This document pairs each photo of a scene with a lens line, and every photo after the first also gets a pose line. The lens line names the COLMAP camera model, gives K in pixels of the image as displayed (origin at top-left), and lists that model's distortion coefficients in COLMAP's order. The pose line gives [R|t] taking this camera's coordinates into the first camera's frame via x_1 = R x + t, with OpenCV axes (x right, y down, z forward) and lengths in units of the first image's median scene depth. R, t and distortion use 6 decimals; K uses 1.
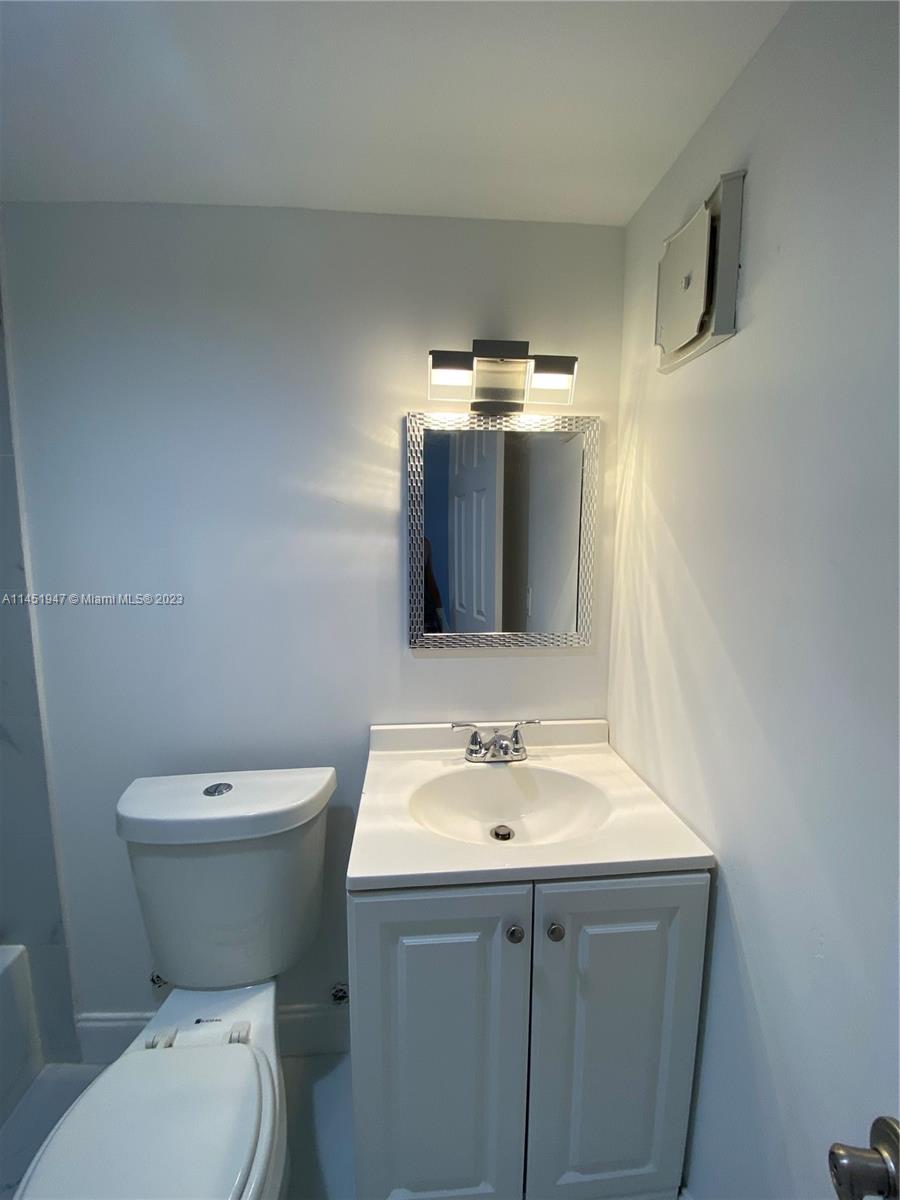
lens RADIAL K [[485.3, 0, 446.3], [0, 485.3, 590.6], [0, 0, 1]] dist [0.002317, -0.011631]
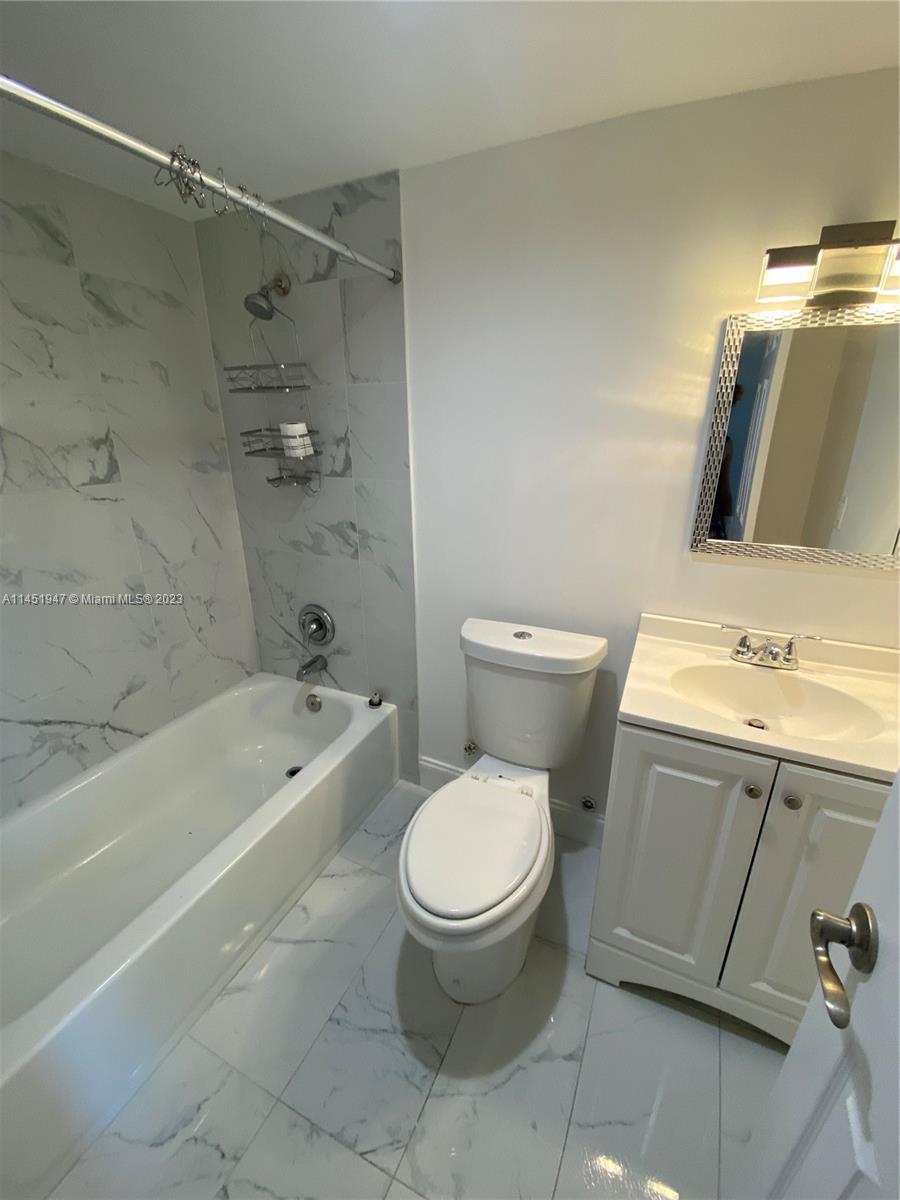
lens RADIAL K [[485.3, 0, 453.0], [0, 485.3, 591.6], [0, 0, 1]] dist [0.002317, -0.011631]
pose [[0.870479, 0.160752, -0.465215, -0.020779], [-0.055310, 0.971125, 0.232073, -0.015875], [0.489088, -0.176284, 0.854235, -0.221524]]
